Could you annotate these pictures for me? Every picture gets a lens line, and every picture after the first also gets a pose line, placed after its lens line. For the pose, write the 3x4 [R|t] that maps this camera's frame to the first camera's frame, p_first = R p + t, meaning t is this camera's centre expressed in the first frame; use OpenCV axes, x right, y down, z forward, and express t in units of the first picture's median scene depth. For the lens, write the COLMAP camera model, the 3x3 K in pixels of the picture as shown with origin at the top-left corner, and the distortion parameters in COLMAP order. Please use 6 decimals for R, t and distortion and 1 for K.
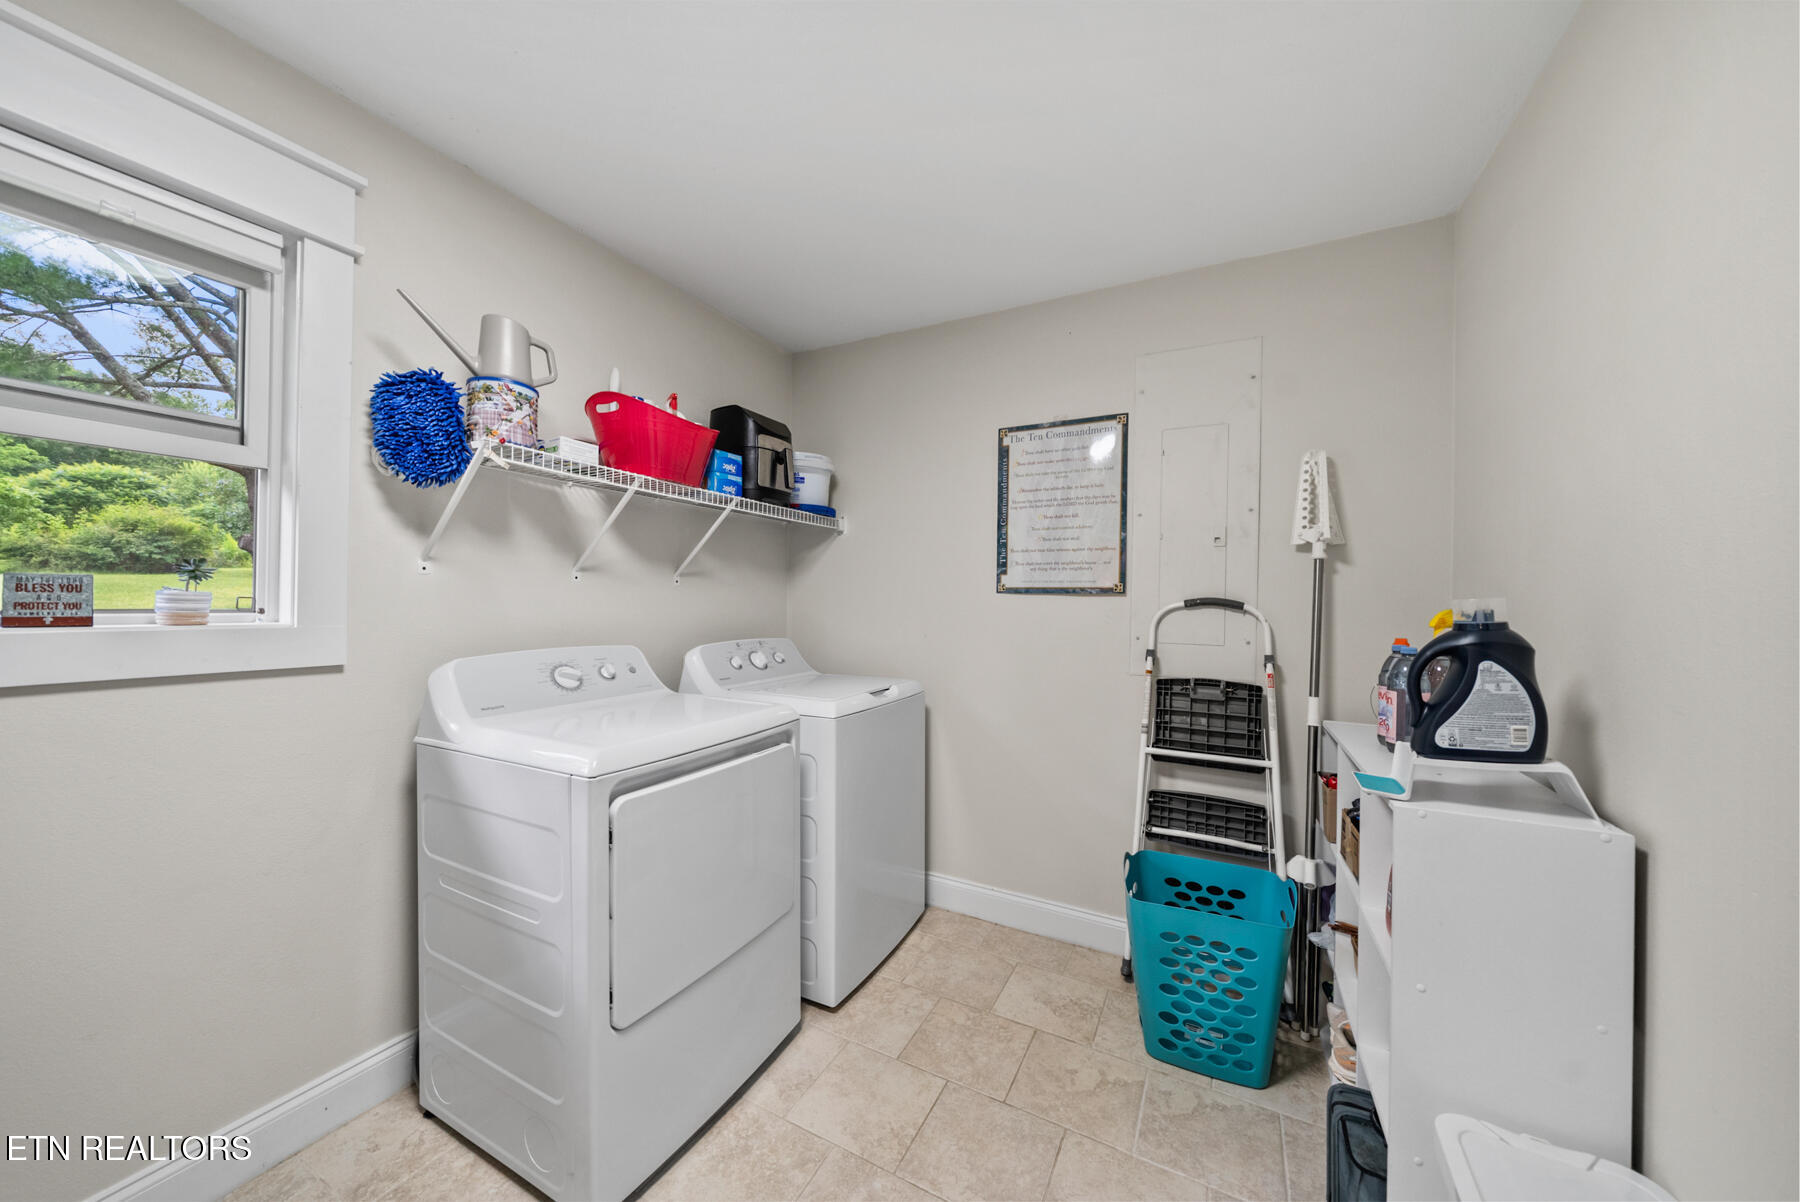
lens RADIAL K [[621.1, 0, 905.0], [0, 621.1, 599.5], [0, 0, 1]] dist [-0.005584, 0.000185]
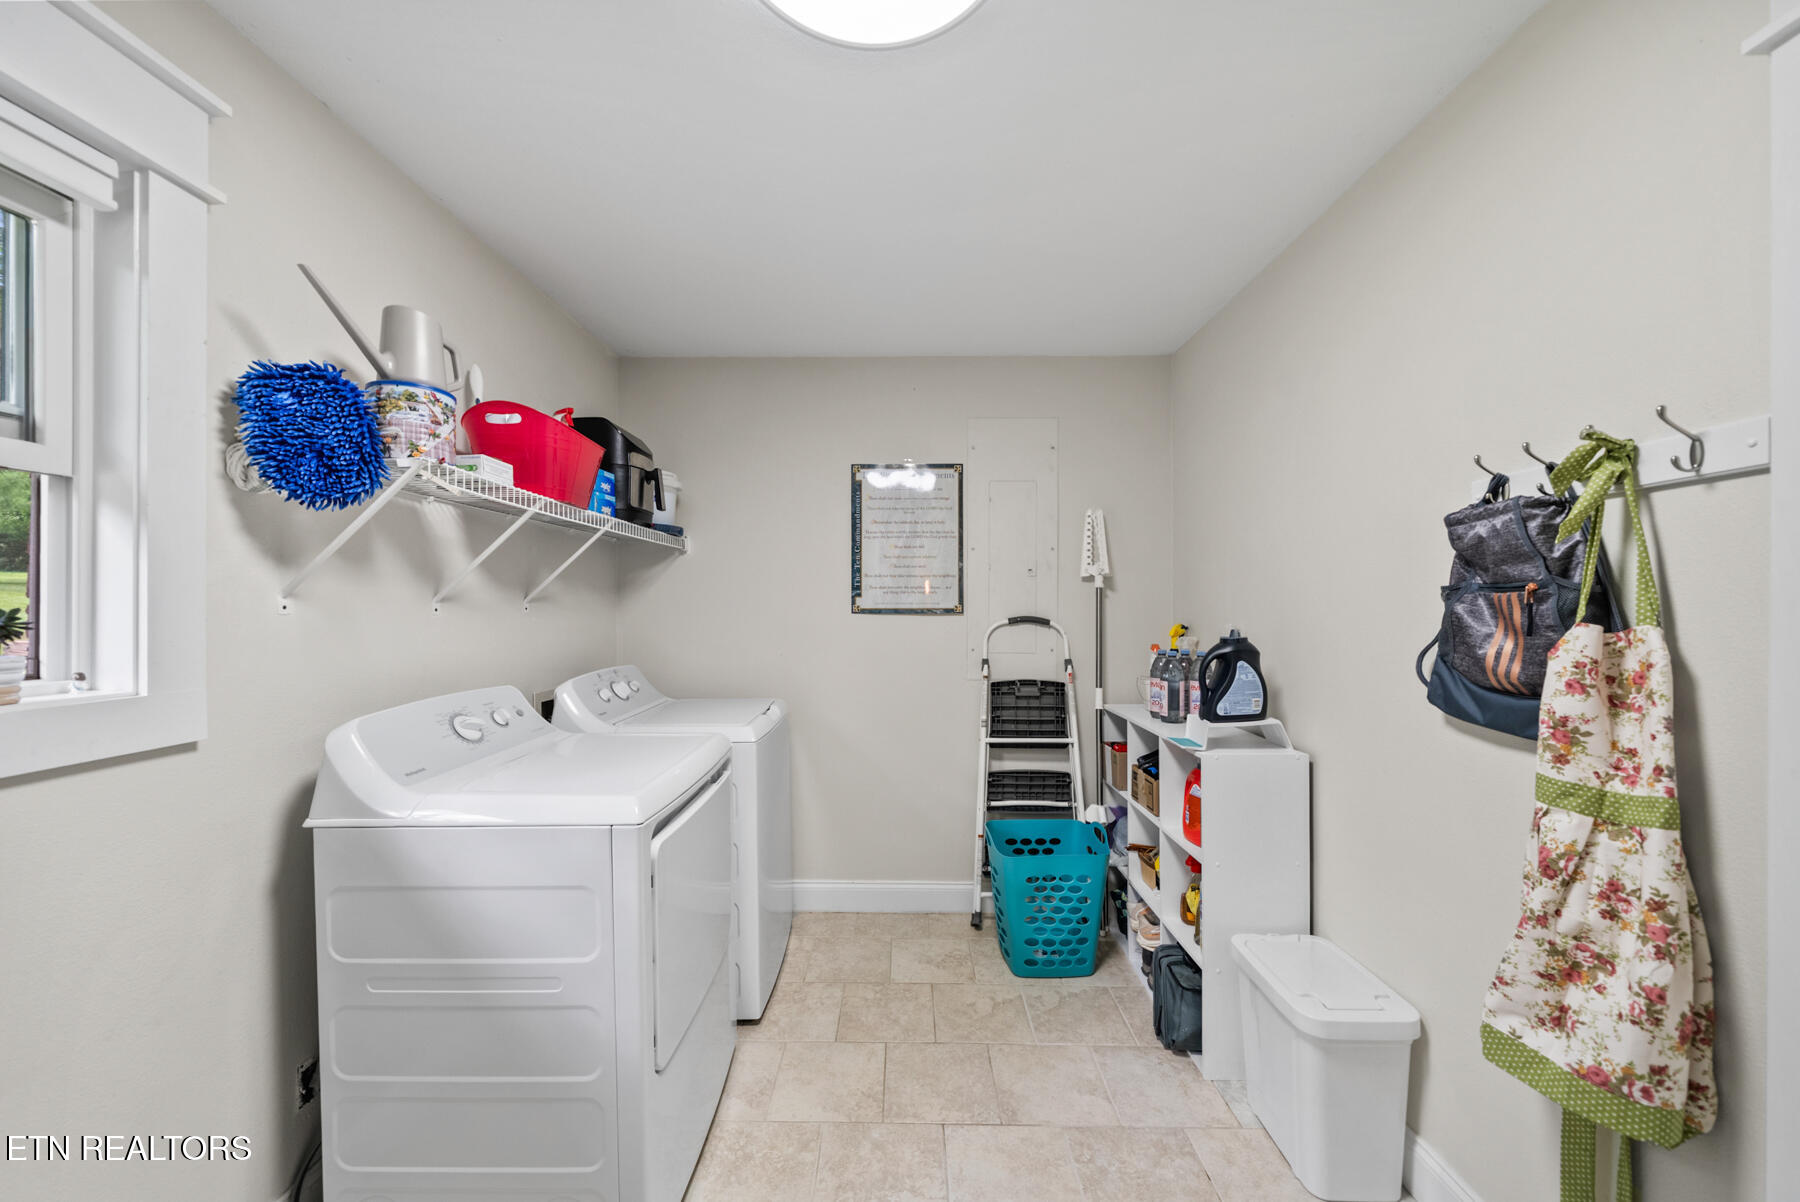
lens RADIAL K [[621.1, 0, 929.1], [0, 621.1, 606.6], [0, 0, 1]] dist [-0.005584, 0.000185]
pose [[0.889003, -0.011755, 0.457750, -0.341923], [0.010524, 0.999931, 0.005239, -0.039320], [-0.457780, 0.000160, 0.889065, -0.060820]]
